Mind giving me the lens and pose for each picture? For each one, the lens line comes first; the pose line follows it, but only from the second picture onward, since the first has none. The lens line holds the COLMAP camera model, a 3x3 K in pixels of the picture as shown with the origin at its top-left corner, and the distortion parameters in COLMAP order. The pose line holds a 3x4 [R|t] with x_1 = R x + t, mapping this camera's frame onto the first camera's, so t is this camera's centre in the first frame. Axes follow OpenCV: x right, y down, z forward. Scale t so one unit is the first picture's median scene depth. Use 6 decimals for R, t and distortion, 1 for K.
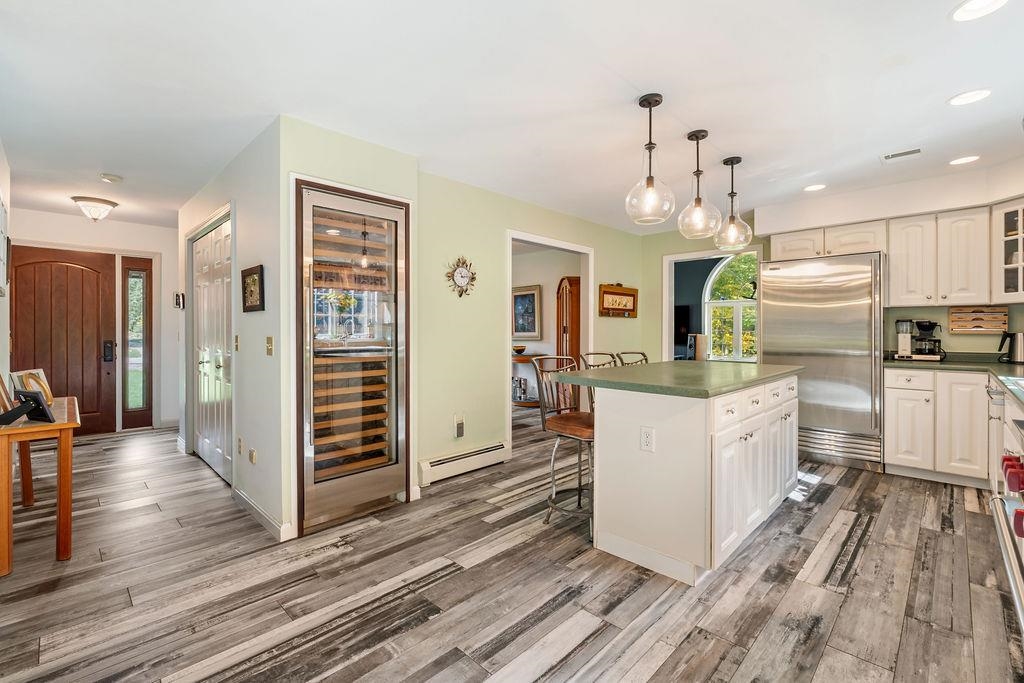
lens RADIAL K [[451.4, 0, 511.9], [0, 451.4, 331.7], [0, 0, 1]] dist [-0.003350, -0.000101]
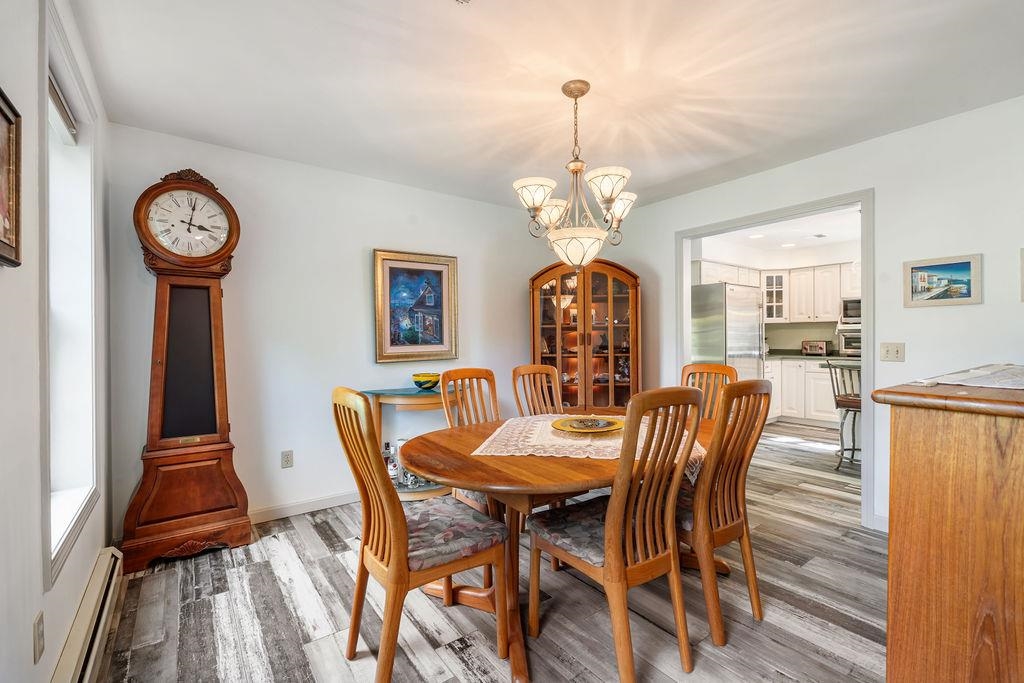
lens RADIAL K [[448.1, 0, 513.9], [0, 448.1, 336.7], [0, 0, 1]] dist [-0.010808, 0.000024]
pose [[0.157502, 0.002487, 0.987516, -0.905943], [0.012495, 0.999912, -0.004511, -0.009926], [-0.987440, 0.013049, 0.157457, 1.674333]]
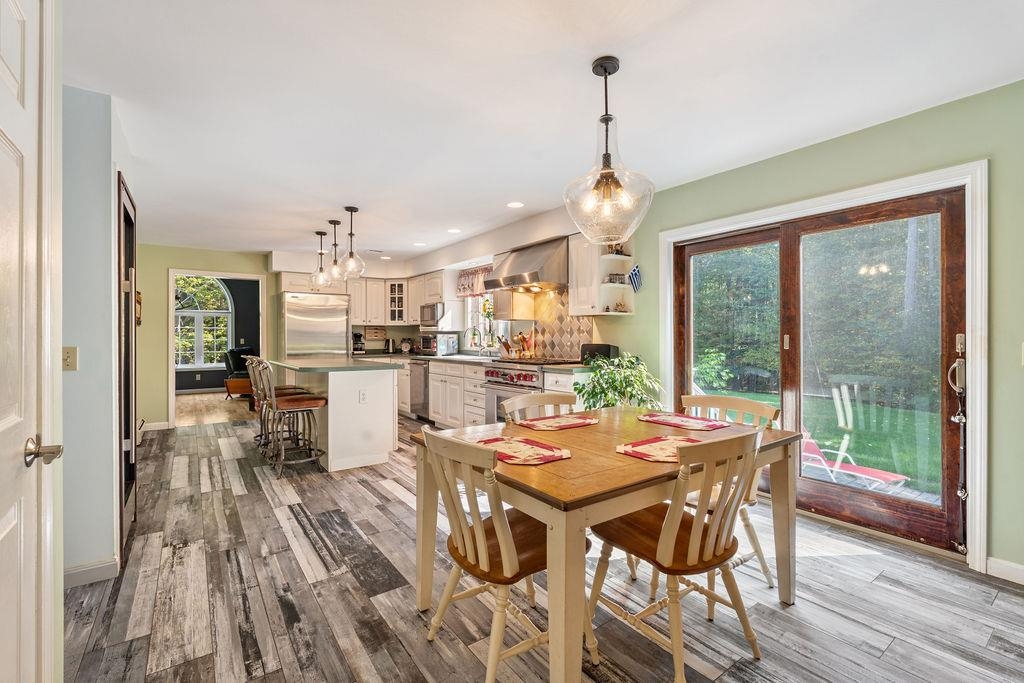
lens RADIAL K [[448.1, 0, 513.9], [0, 448.1, 336.7], [0, 0, 1]] dist [-0.010808, 0.000024]
pose [[0.164140, 0.000558, 0.986437, -0.892983], [0.008606, 0.999961, -0.001998, 0.000200], [-0.986400, 0.008817, 0.164129, 0.053855]]
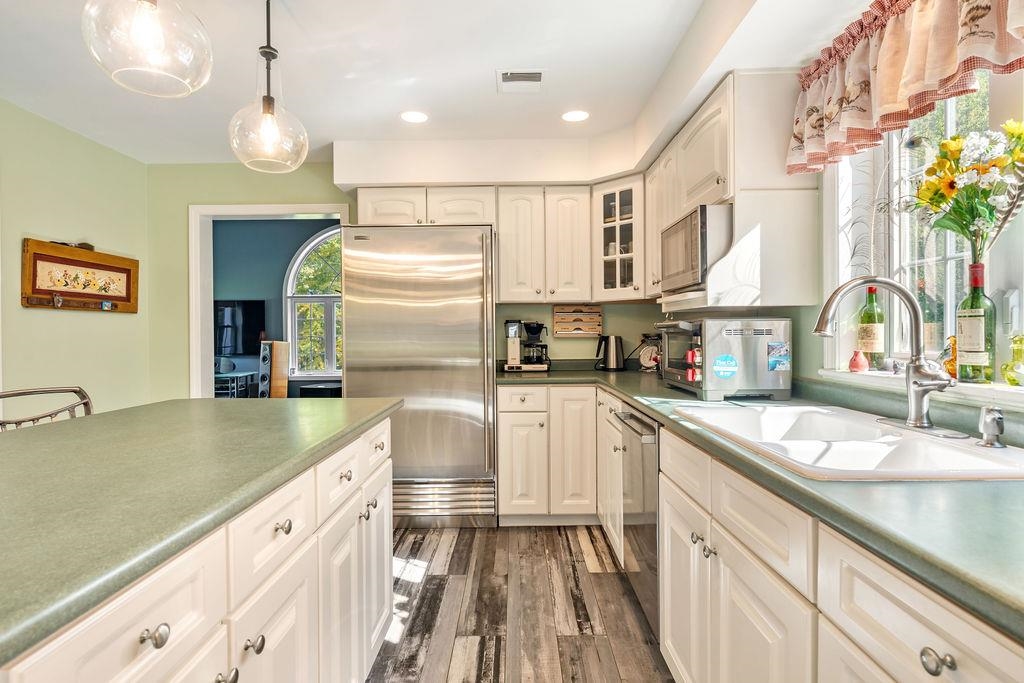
lens RADIAL K [[531.4, 0, 512.3], [0, 531.4, 337.1], [0, 0, 1]] dist [0.002025, 0.000079]
pose [[0.717307, -0.010063, 0.696685, 0.253201], [0.009967, 0.999942, 0.004182, -0.001082], [-0.696686, 0.003944, 0.717365, 0.377069]]
